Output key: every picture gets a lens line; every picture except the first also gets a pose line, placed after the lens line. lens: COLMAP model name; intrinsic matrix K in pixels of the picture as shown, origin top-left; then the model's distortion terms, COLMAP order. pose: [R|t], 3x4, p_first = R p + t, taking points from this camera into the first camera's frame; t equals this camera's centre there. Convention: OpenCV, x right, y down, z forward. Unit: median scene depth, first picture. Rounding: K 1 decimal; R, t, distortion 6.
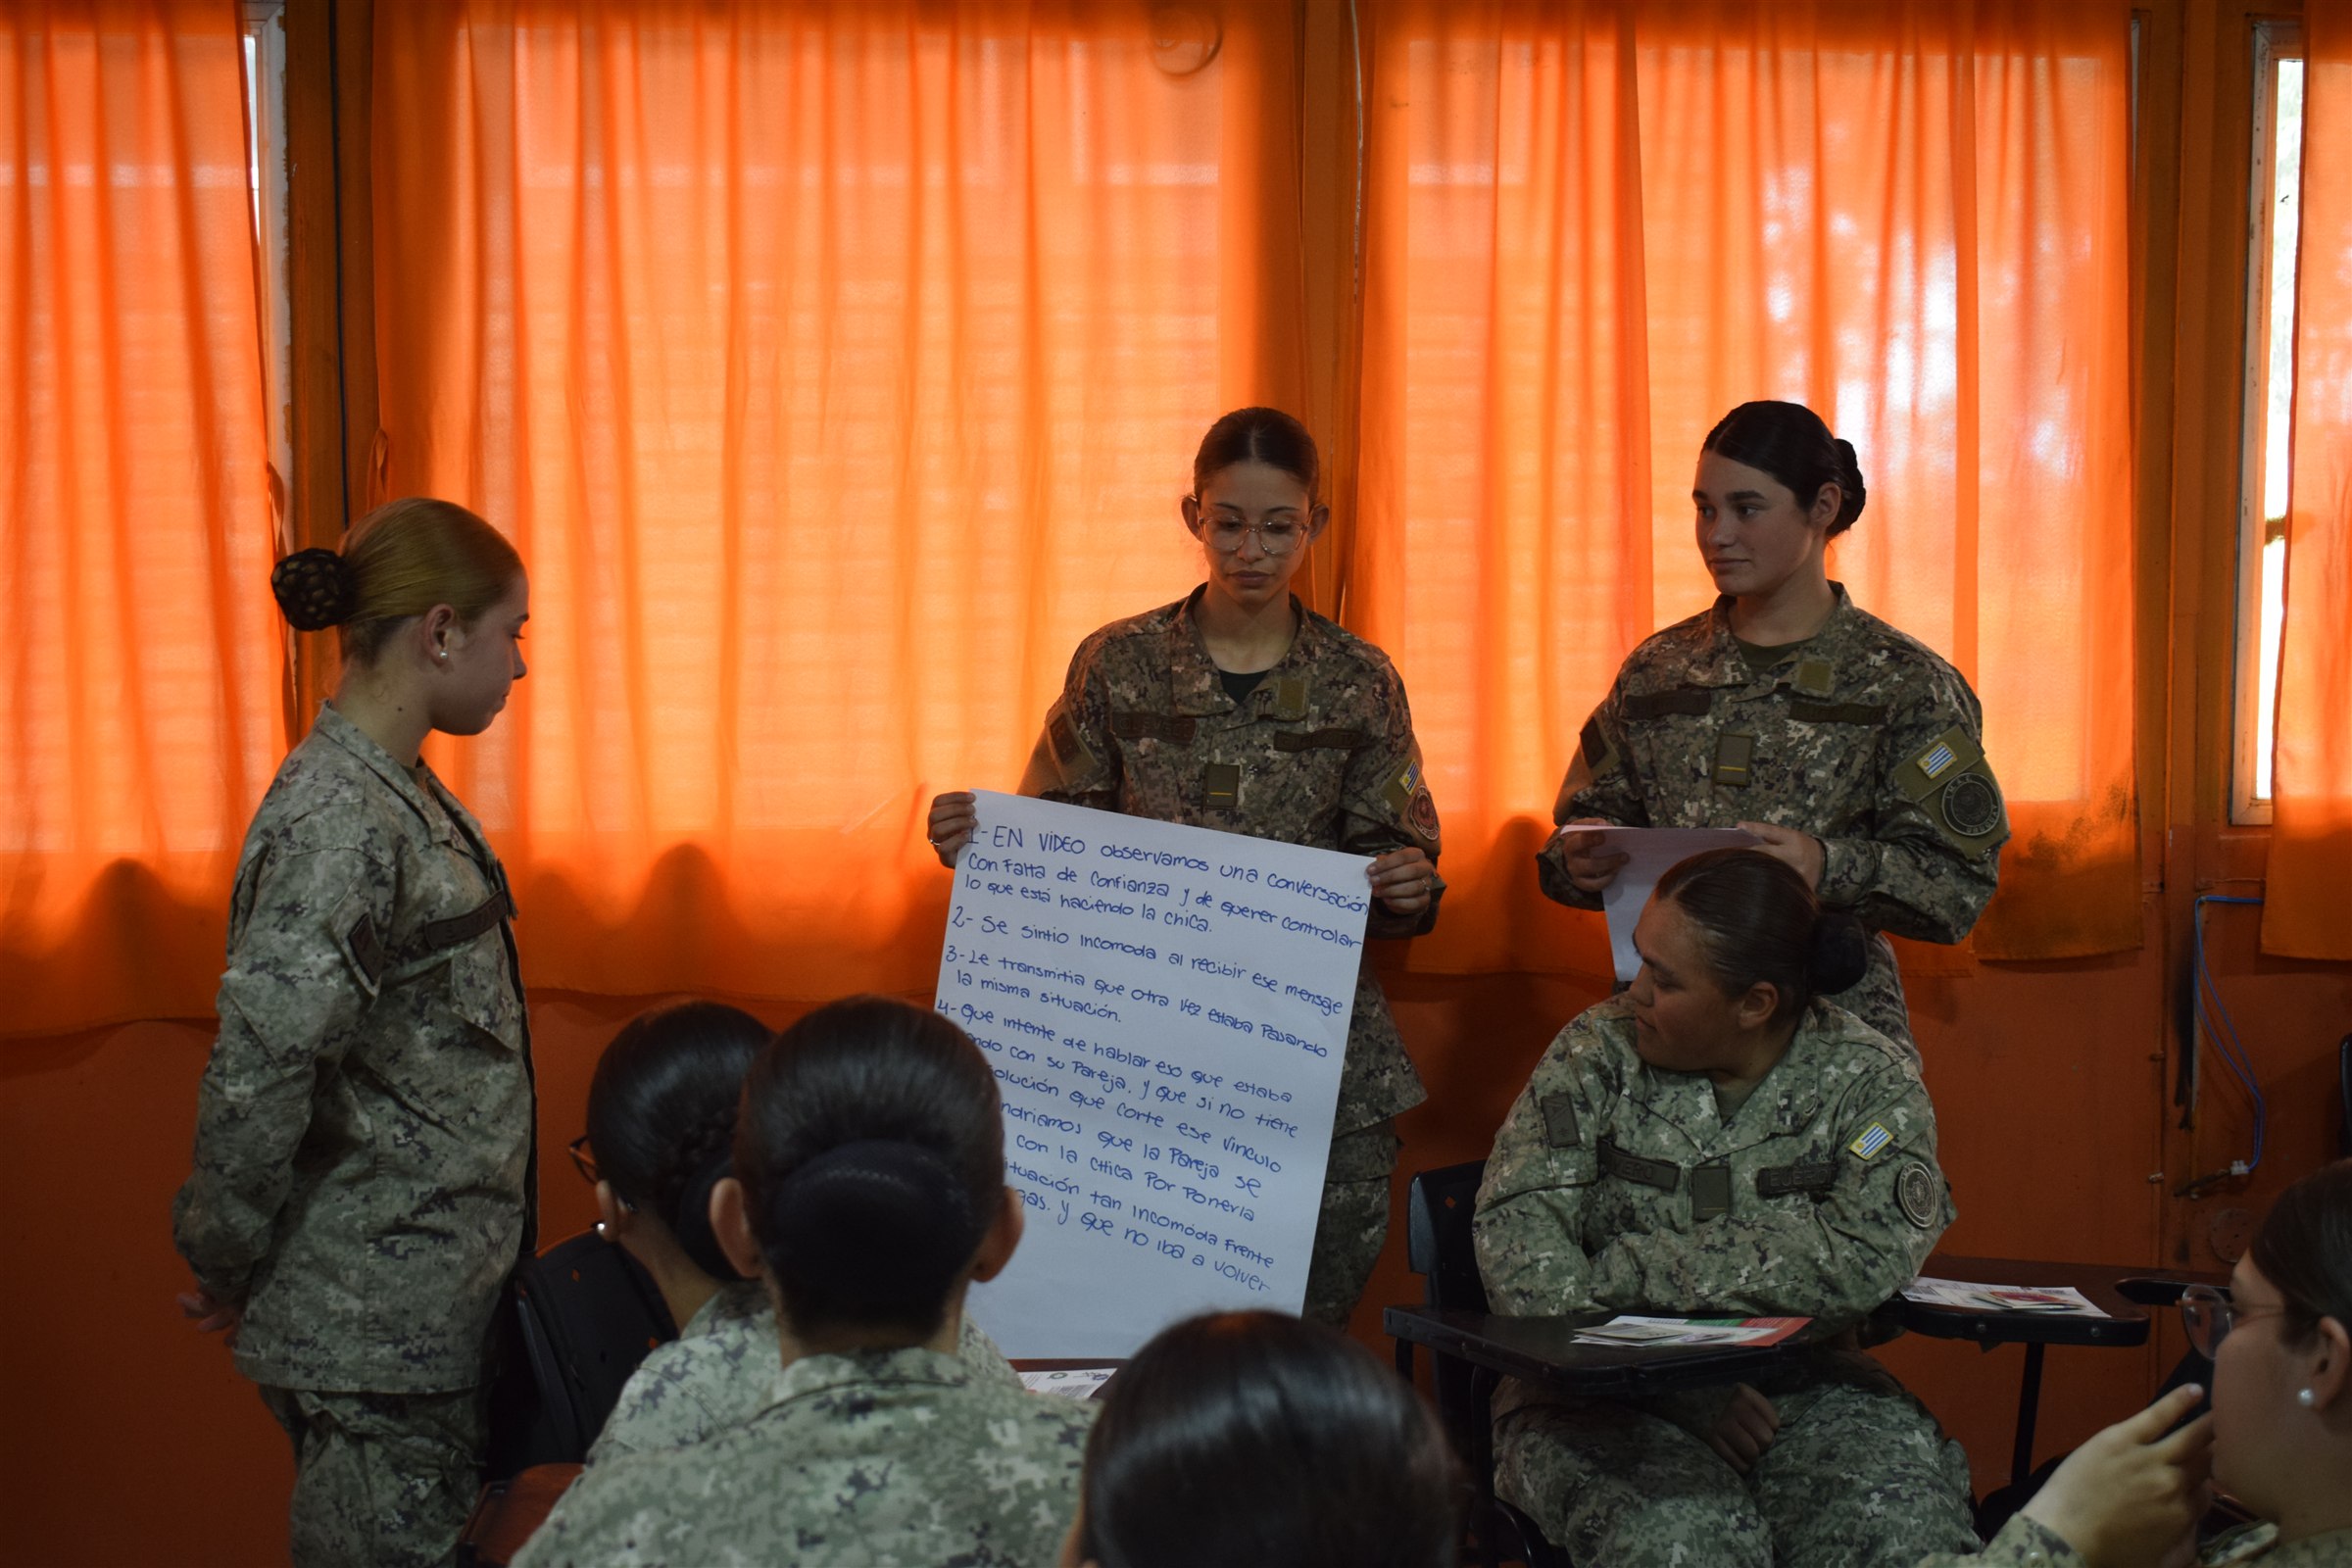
lens RADIAL K [[1817.8, 0, 1169.0], [0, 1817.8, 763.7], [0, 0, 1]] dist [-0.018023, 0.004068]
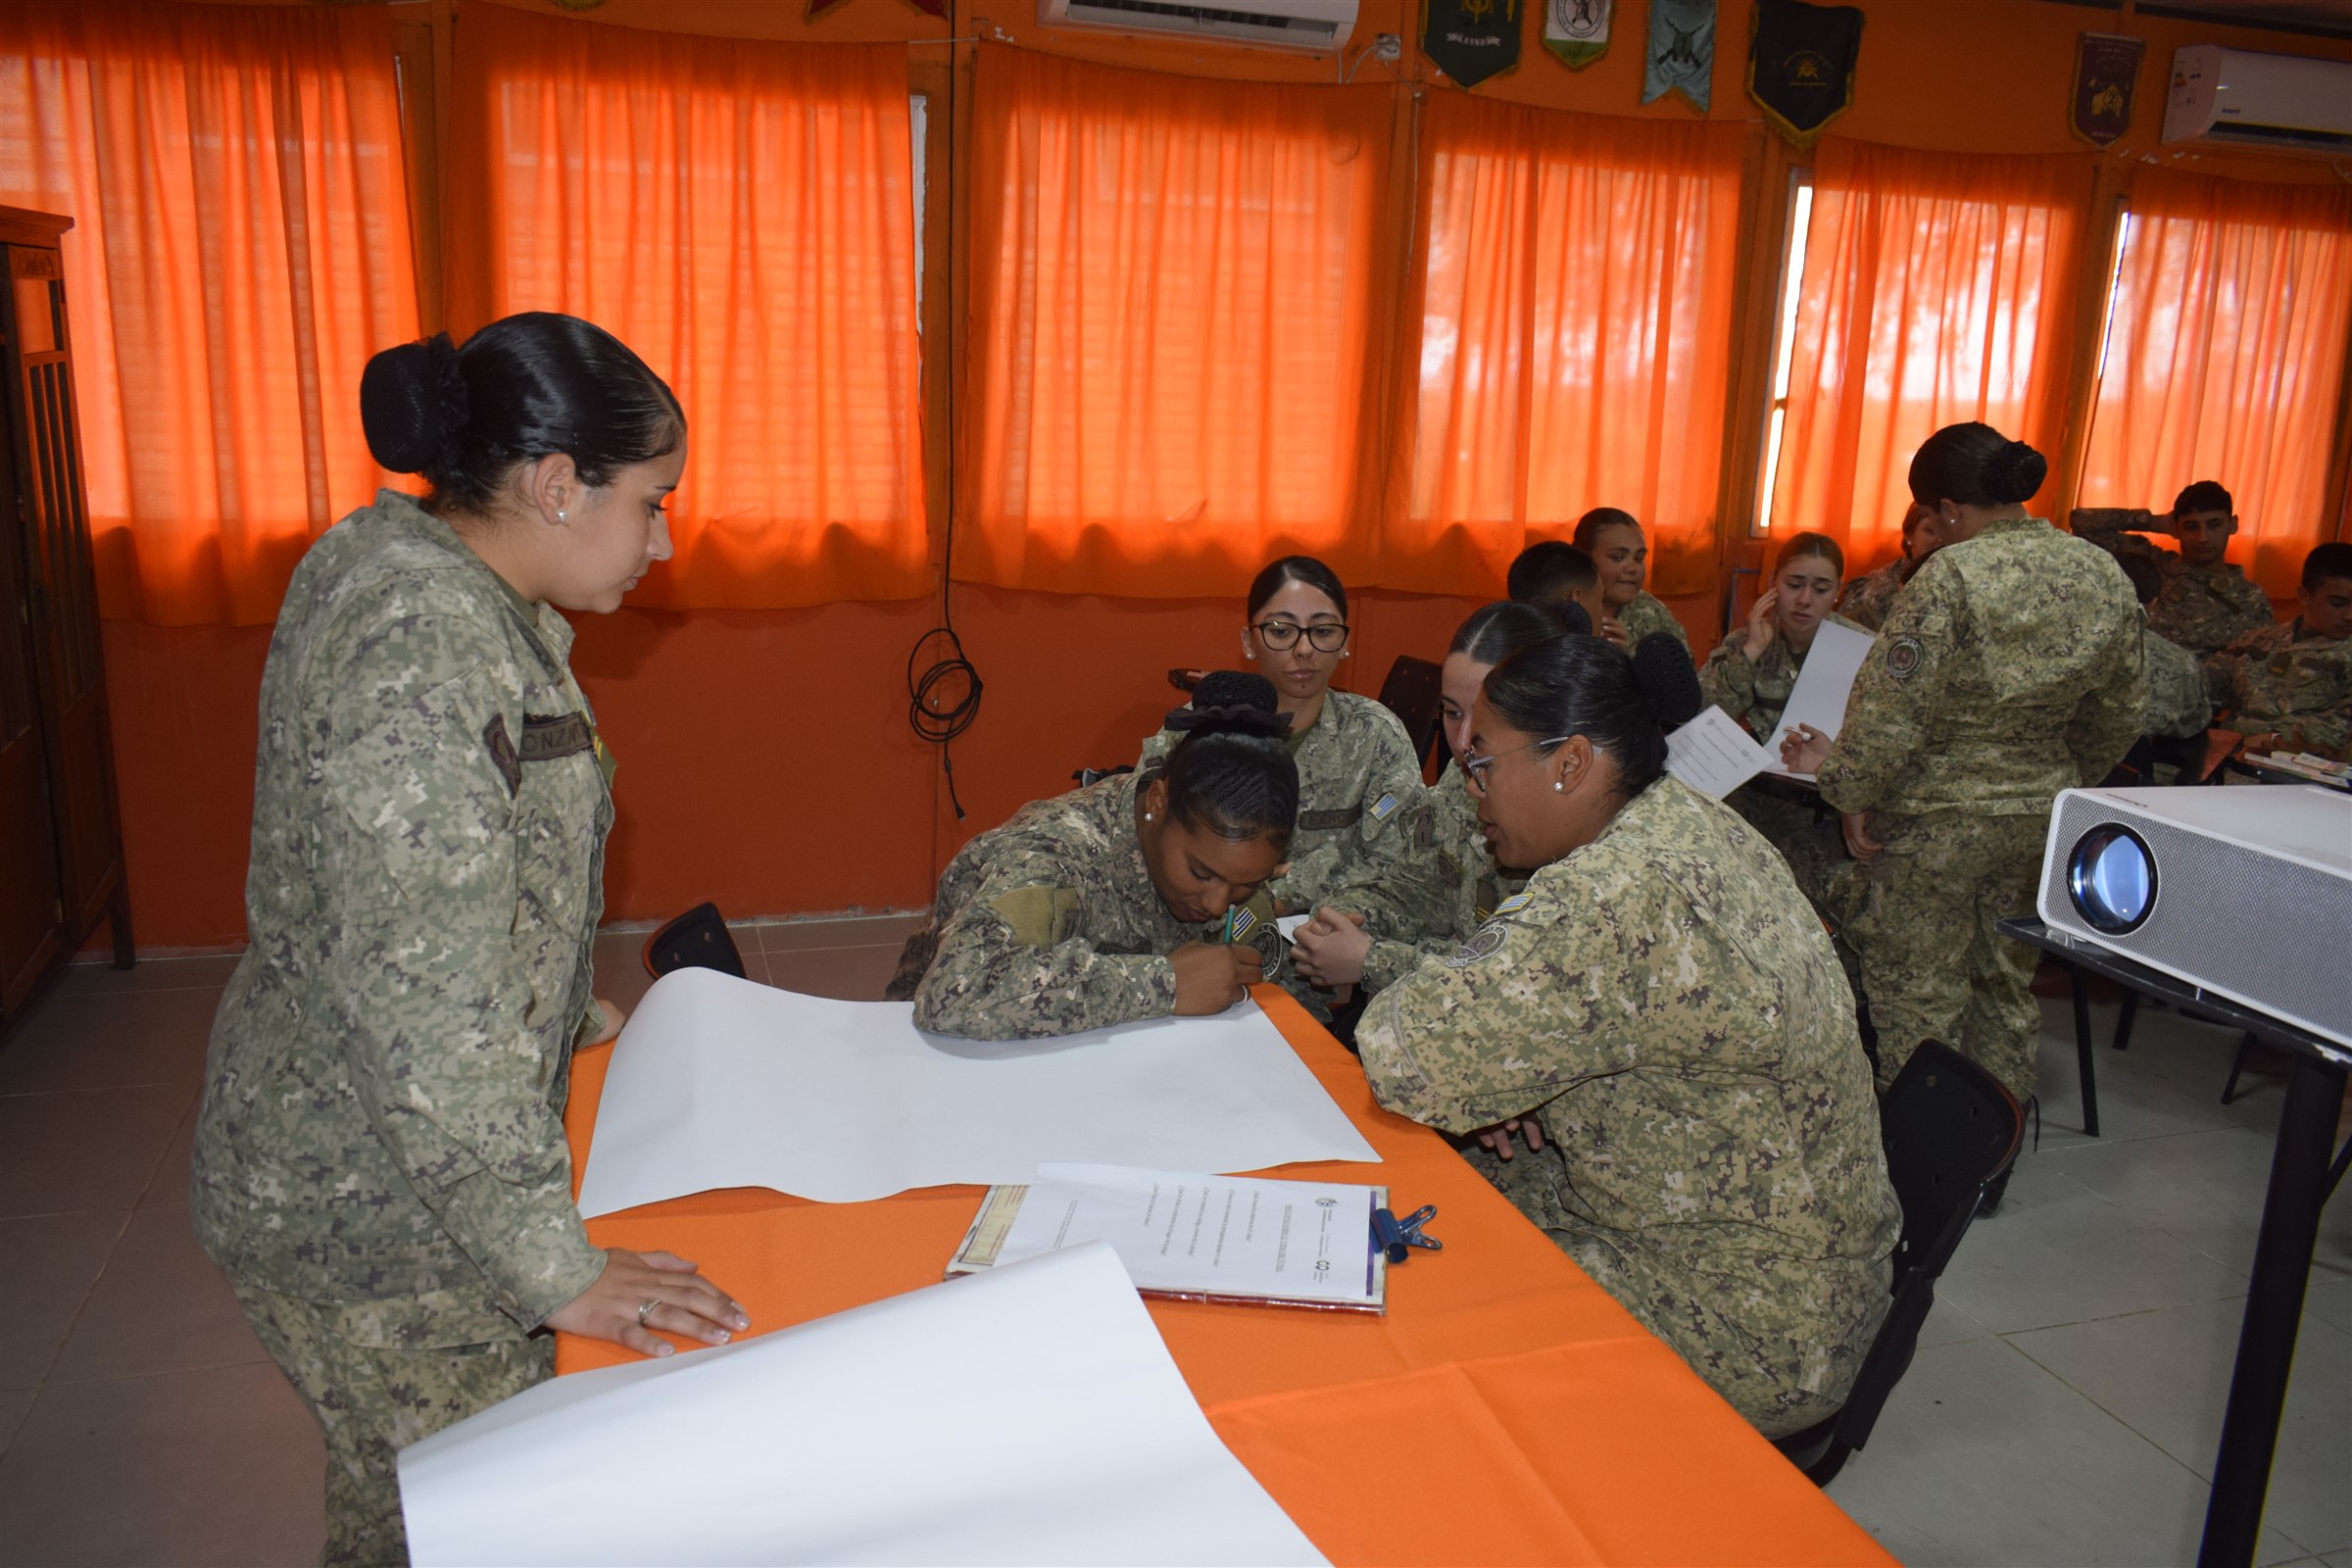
lens RADIAL K [[1817.8, 0, 1165.9], [0, 1817.8, 790.8], [0, 0, 1]] dist [-0.018023, 0.004068]
pose [[0.970613, -0.003813, 0.240615, -0.704321], [-0.039847, 0.983526, 0.176321, -0.026265], [-0.237324, -0.180727, 0.954471, -1.105287]]
